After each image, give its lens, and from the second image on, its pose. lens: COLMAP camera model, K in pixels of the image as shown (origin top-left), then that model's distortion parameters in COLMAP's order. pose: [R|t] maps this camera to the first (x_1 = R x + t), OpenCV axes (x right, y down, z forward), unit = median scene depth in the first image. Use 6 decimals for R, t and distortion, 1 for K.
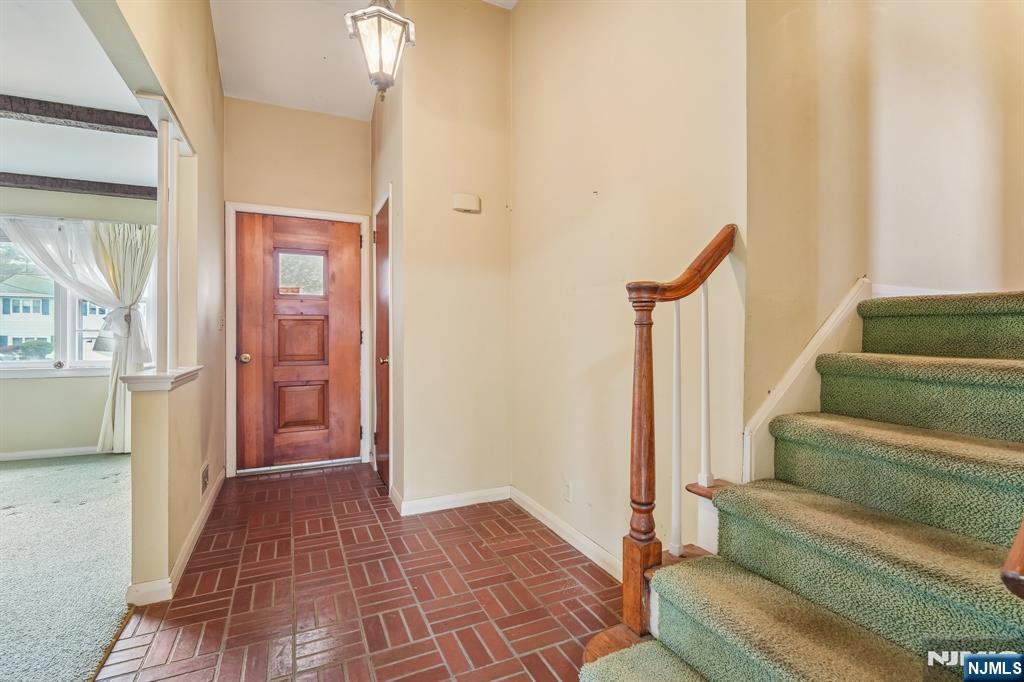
lens RADIAL K [[481.5, 0, 509.2], [0, 481.5, 334.0], [0, 0, 1]] dist [-0.005192, -0.002264]
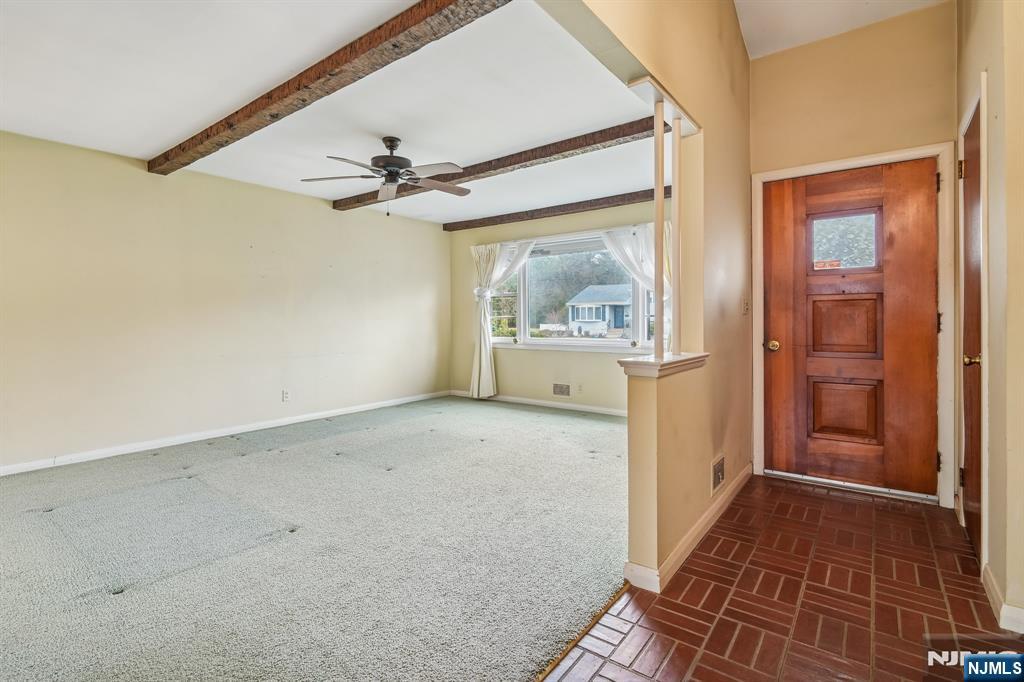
lens RADIAL K [[481.5, 0, 508.7], [0, 481.5, 321.9], [0, 0, 1]] dist [-0.005192, -0.002264]
pose [[0.472517, 0.002551, -0.881318, 0.002608], [0.005617, 0.999967, 0.005905, -0.001571], [0.881303, -0.007740, 0.472487, 0.147265]]
